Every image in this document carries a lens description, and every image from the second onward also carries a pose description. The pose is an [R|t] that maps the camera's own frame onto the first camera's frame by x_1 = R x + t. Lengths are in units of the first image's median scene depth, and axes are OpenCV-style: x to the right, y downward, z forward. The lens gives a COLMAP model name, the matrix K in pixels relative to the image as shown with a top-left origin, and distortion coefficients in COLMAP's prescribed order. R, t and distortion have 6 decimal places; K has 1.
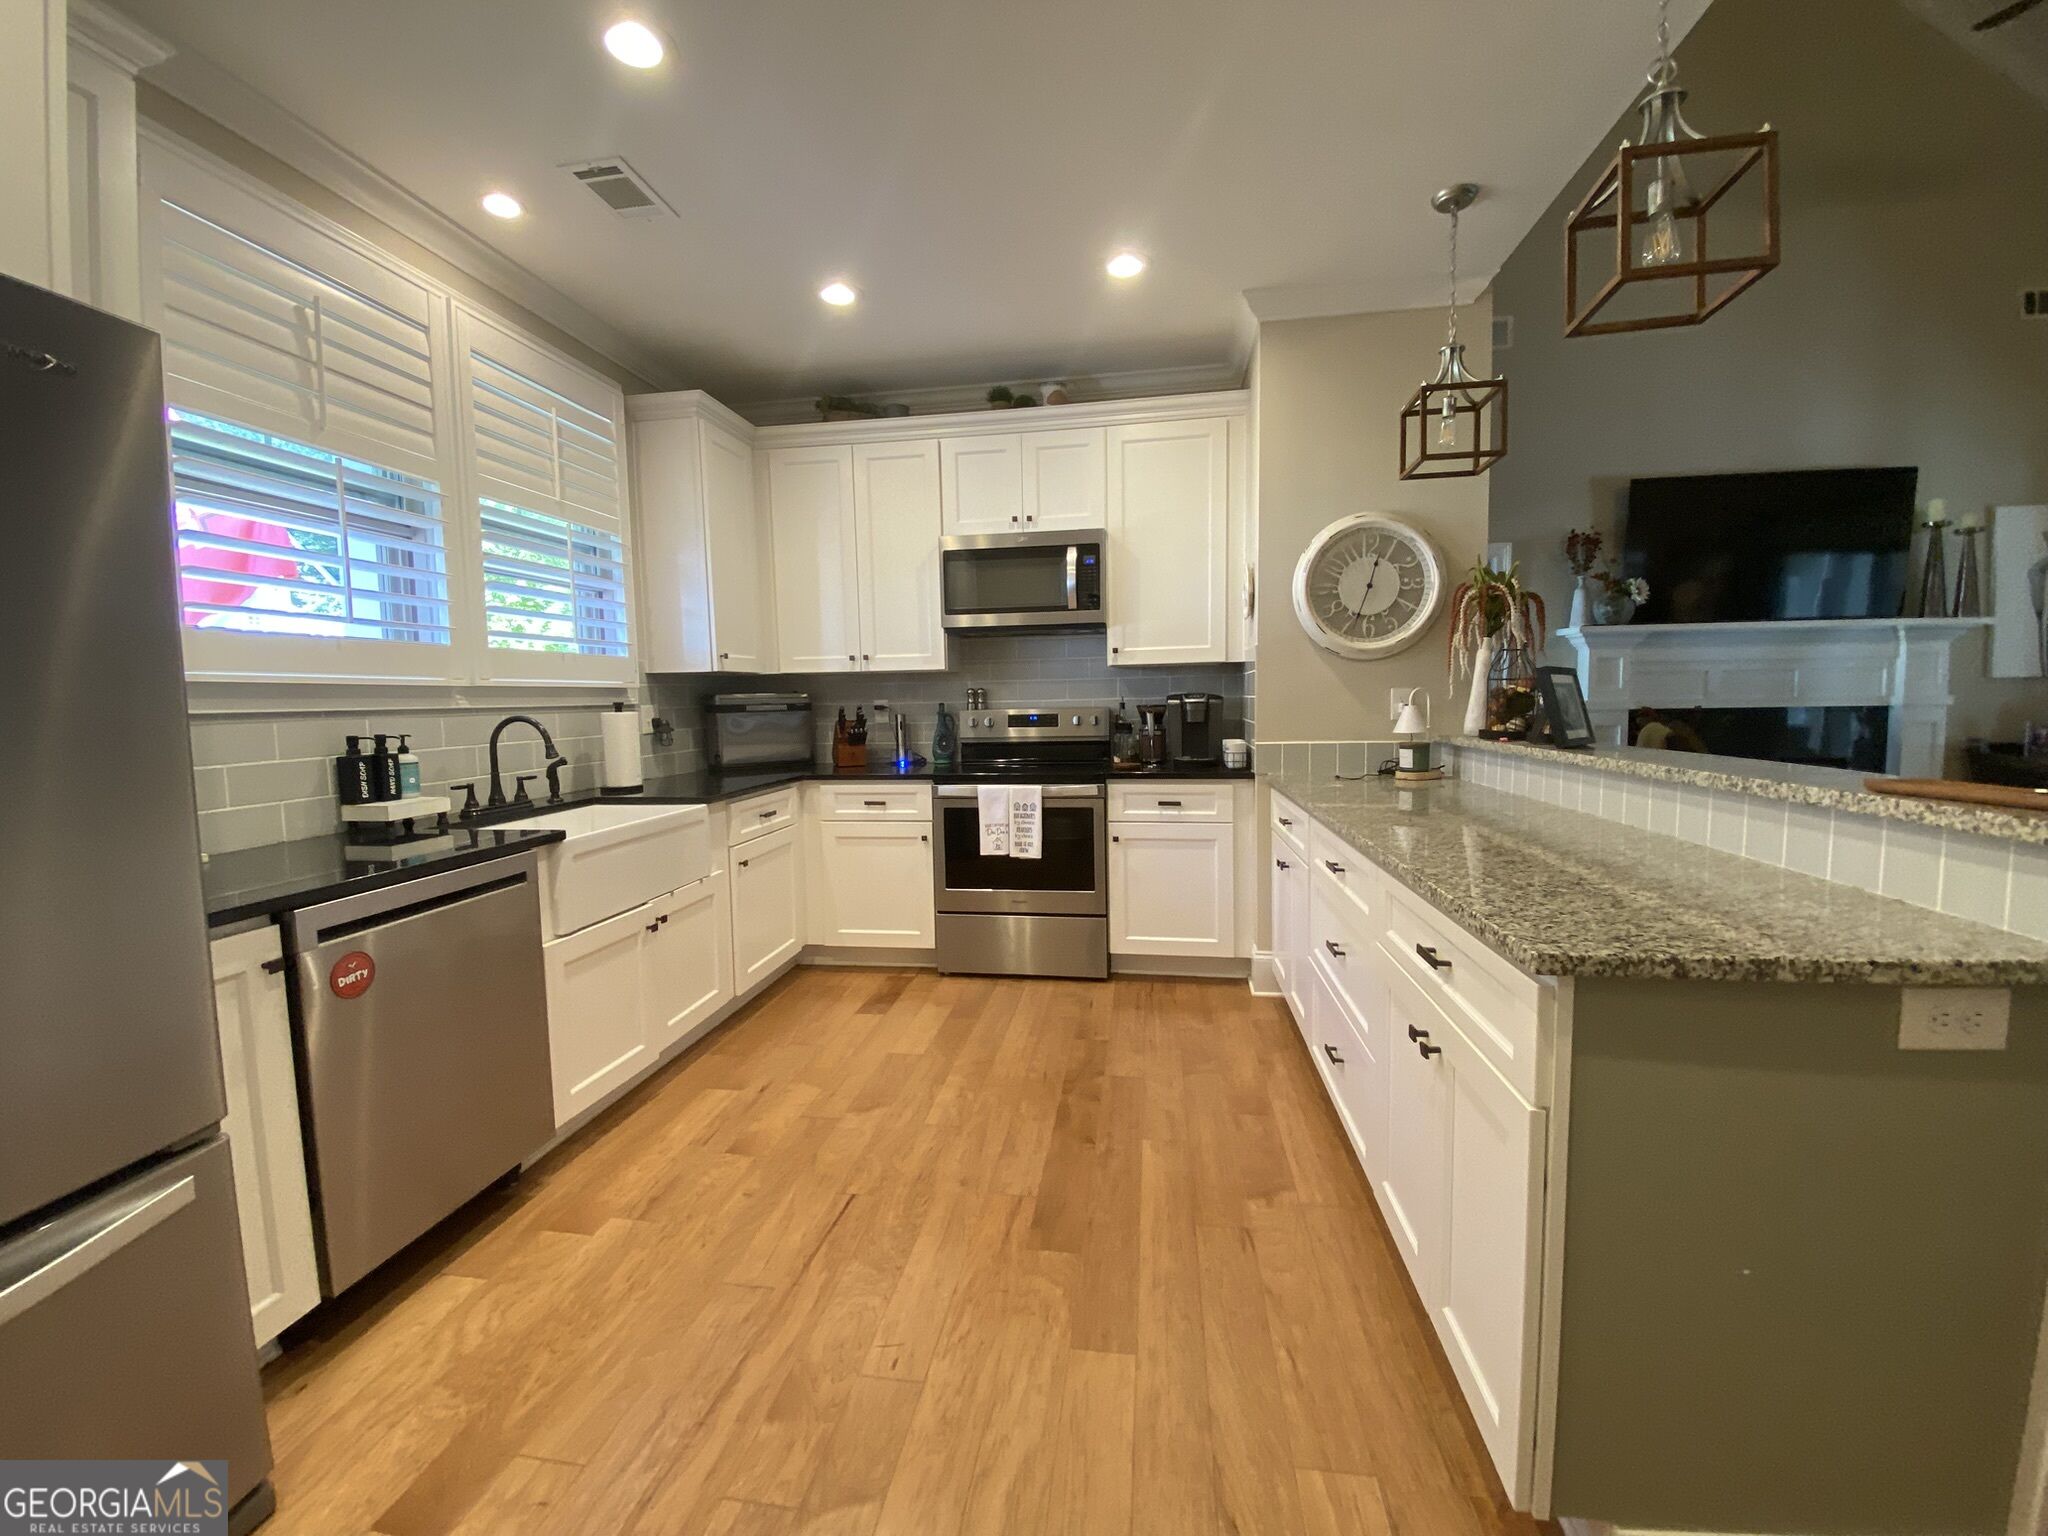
lens RADIAL K [[841.5, 0, 1027.3], [0, 841.5, 759.5], [0, 0, 1]] dist [0.000350, -0.001916]
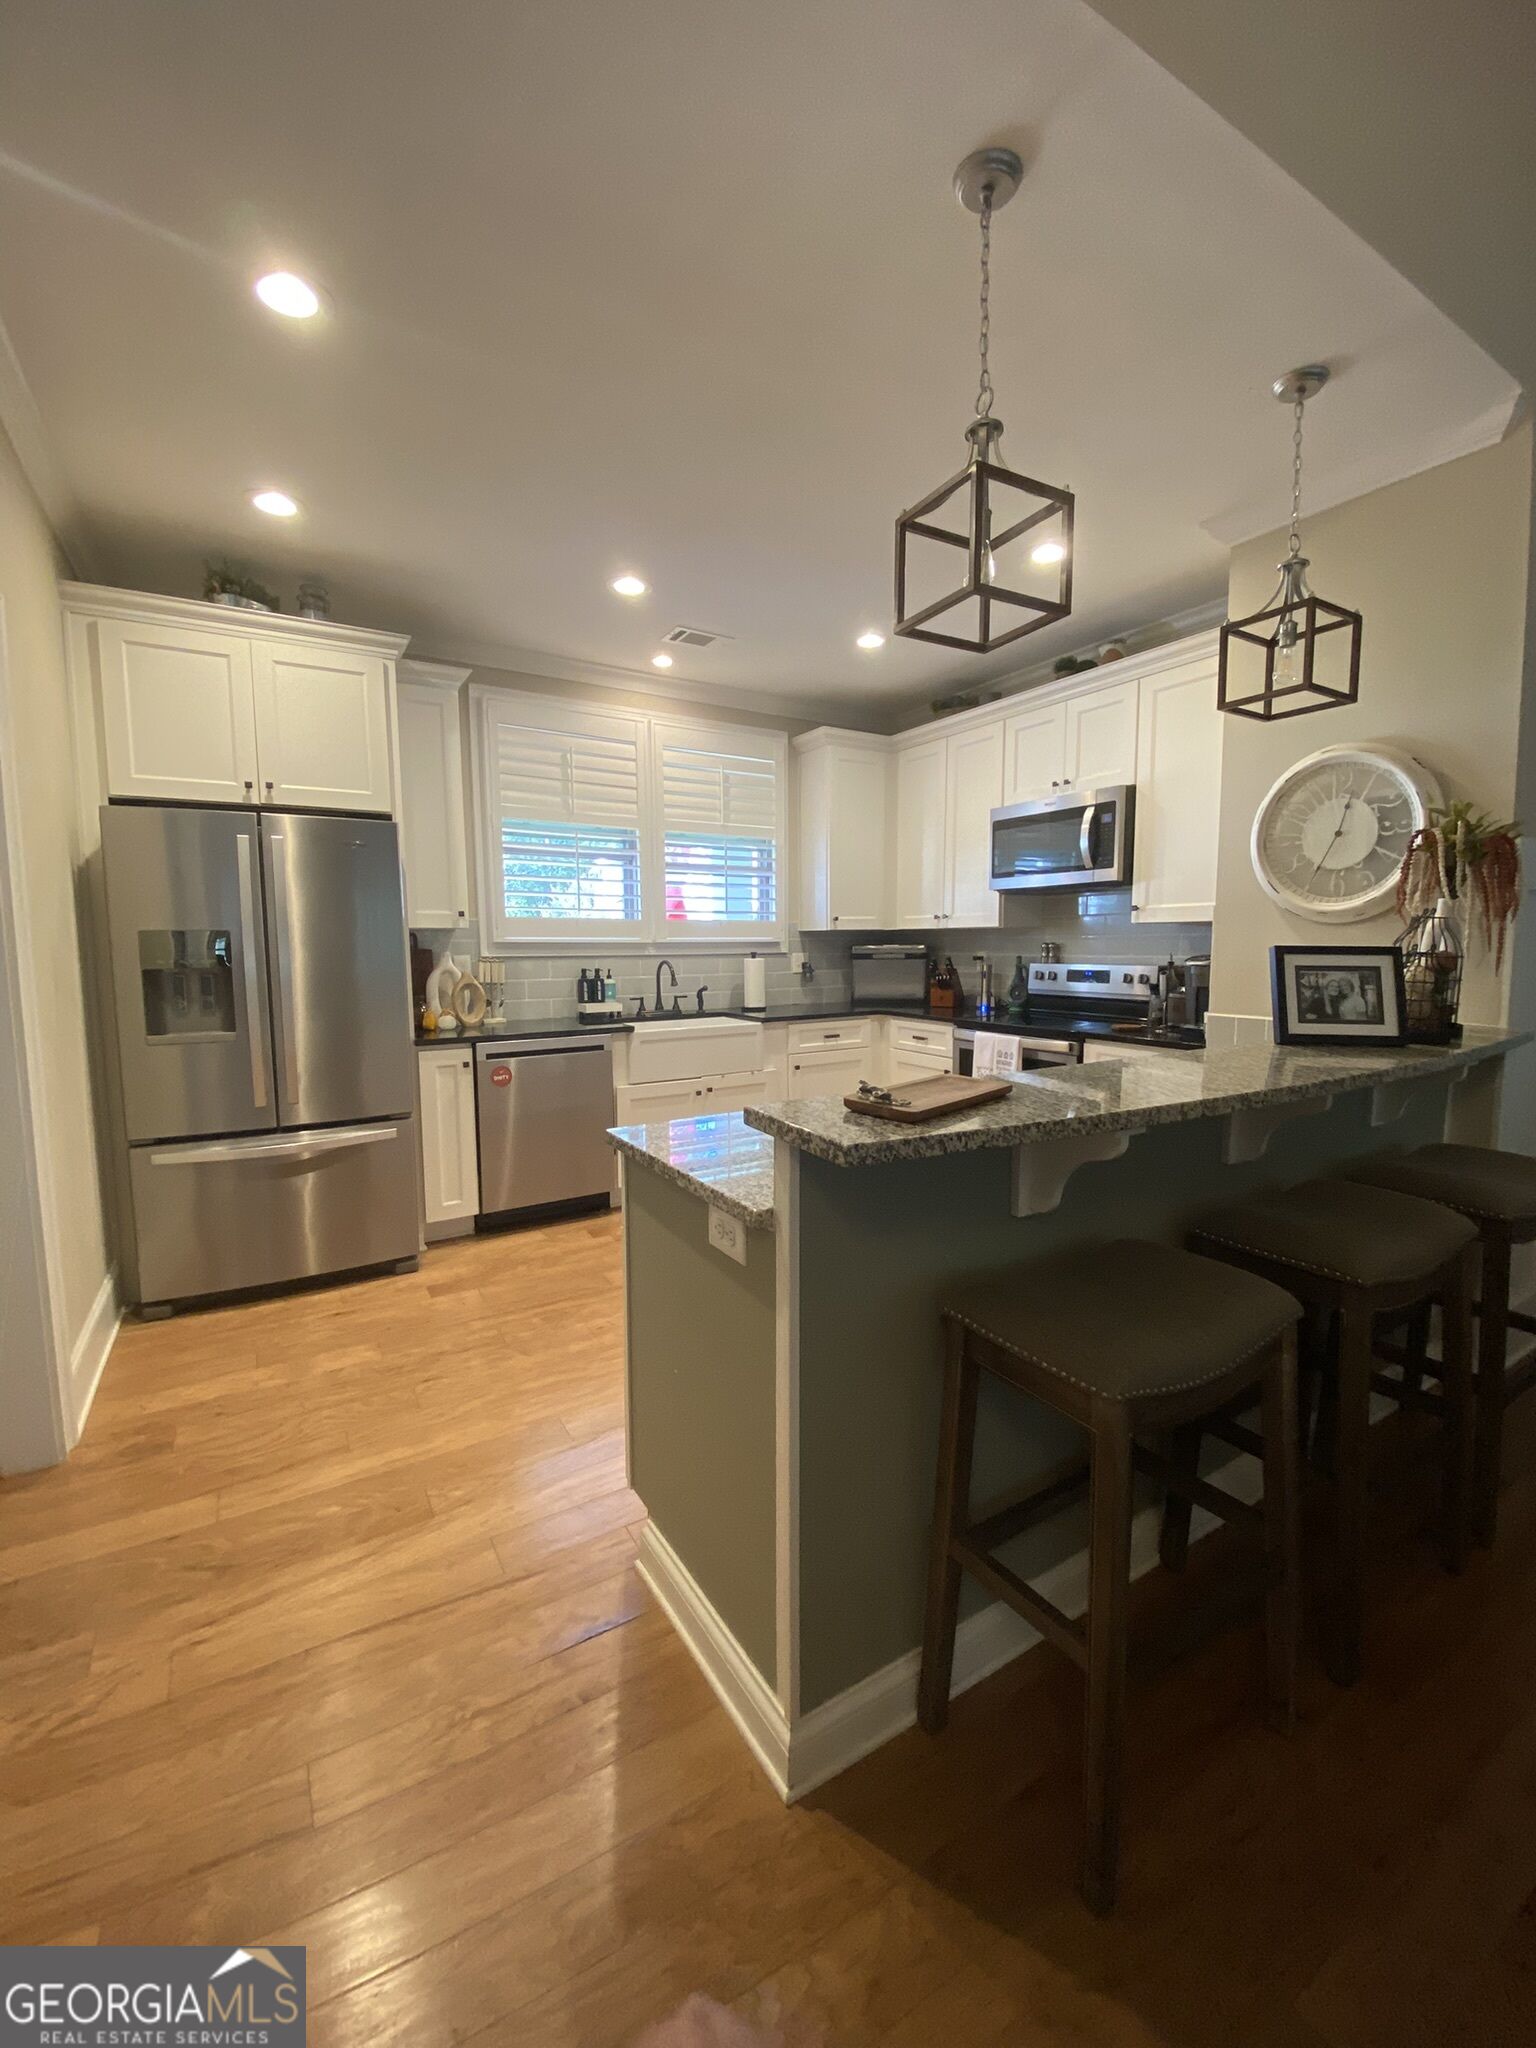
lens RADIAL K [[841.5, 0, 754.4], [0, 841.5, 1014.9], [0, 0, 1]] dist [0.000350, -0.001916]
pose [[0.633132, 0.085046, -0.769358, 0.676886], [-0.063043, 0.996309, 0.058252, -0.042063], [0.771473, 0.011621, 0.636156, 0.043320]]
